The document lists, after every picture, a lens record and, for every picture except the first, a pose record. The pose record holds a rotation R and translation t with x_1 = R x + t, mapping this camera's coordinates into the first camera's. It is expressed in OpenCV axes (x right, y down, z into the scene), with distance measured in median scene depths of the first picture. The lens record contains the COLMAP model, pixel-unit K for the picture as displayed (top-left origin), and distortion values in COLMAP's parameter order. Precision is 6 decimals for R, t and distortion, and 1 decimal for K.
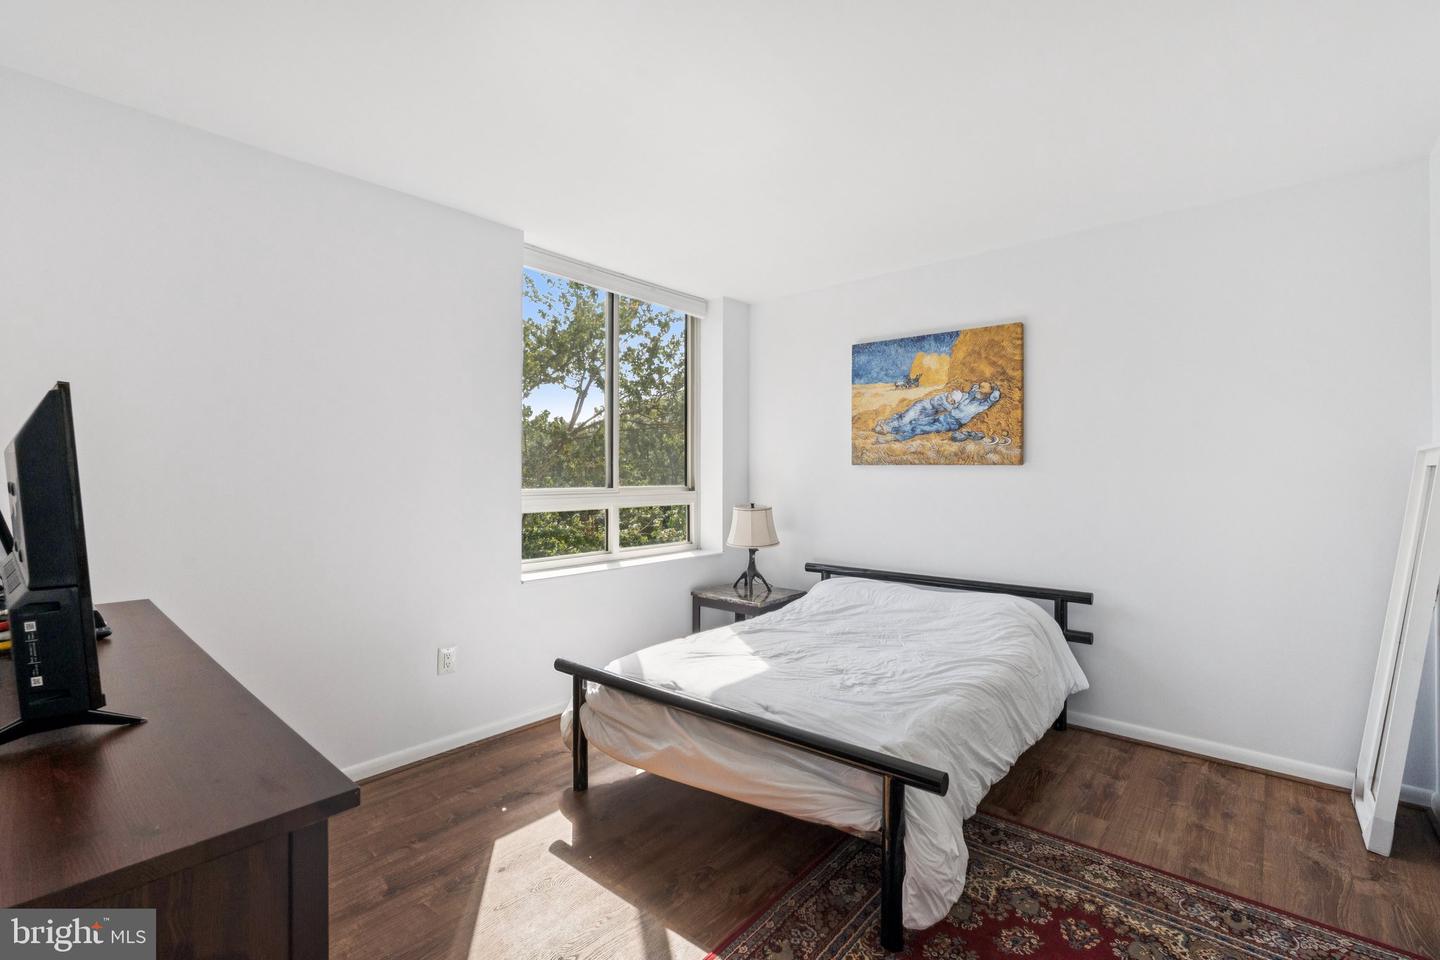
lens RADIAL K [[641.3, 0, 728.1], [0, 641.3, 485.2], [0, 0, 1]] dist [-0.003221, -0.000333]
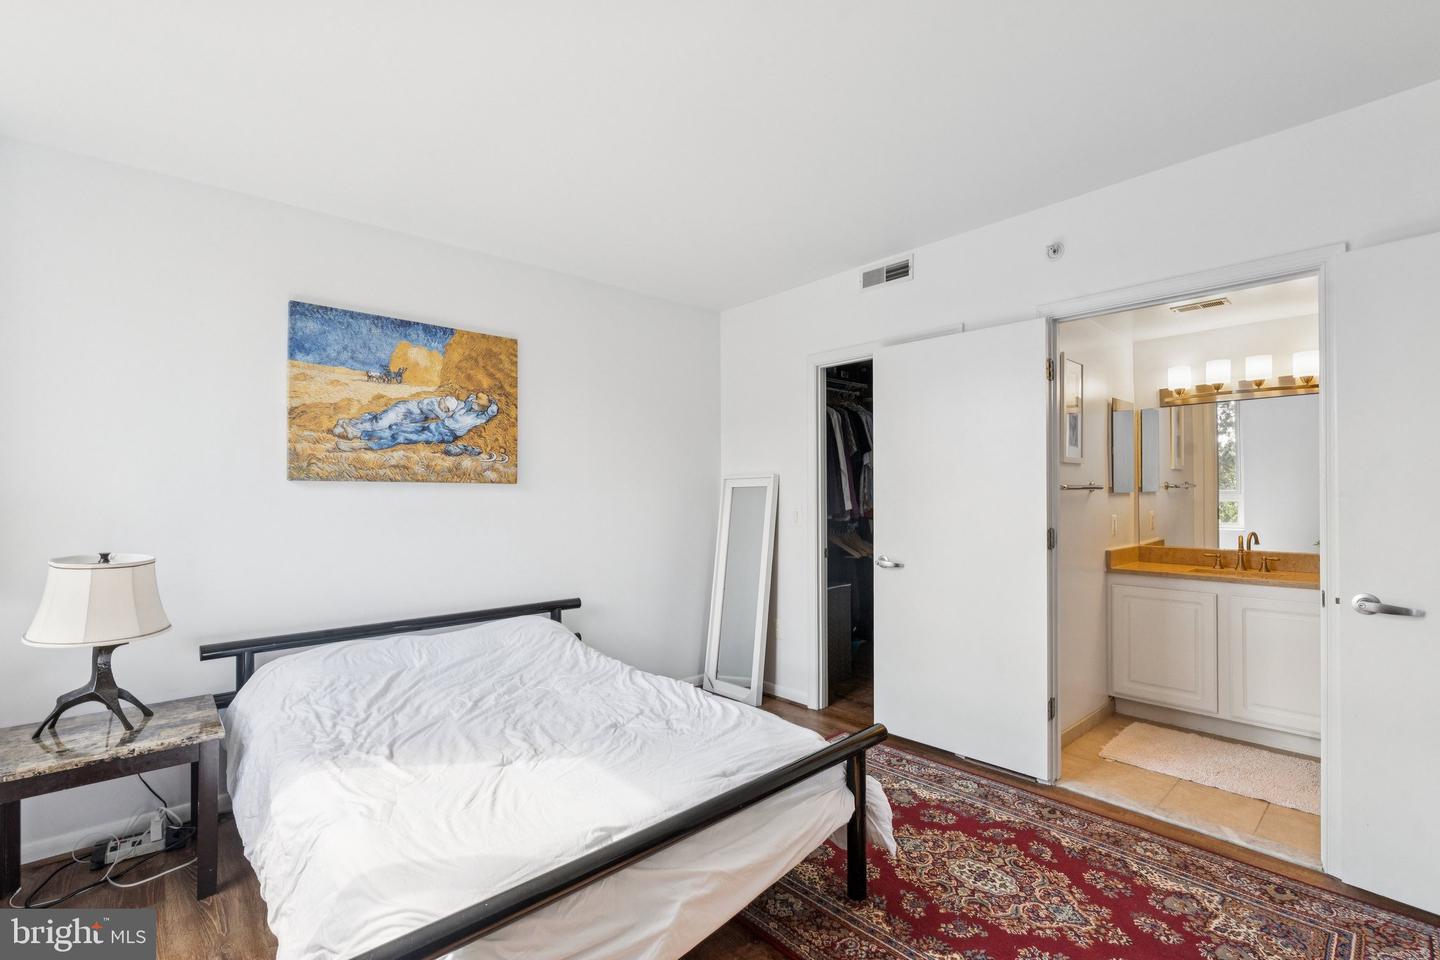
lens RADIAL K [[641.3, 0, 728.1], [0, 641.3, 485.2], [0, 0, 1]] dist [-0.003221, -0.000333]
pose [[0.118675, 0.006170, 0.992914, -0.449905], [0.019874, 0.999766, -0.008588, -0.013110], [-0.992734, 0.020752, 0.118525, 0.517384]]
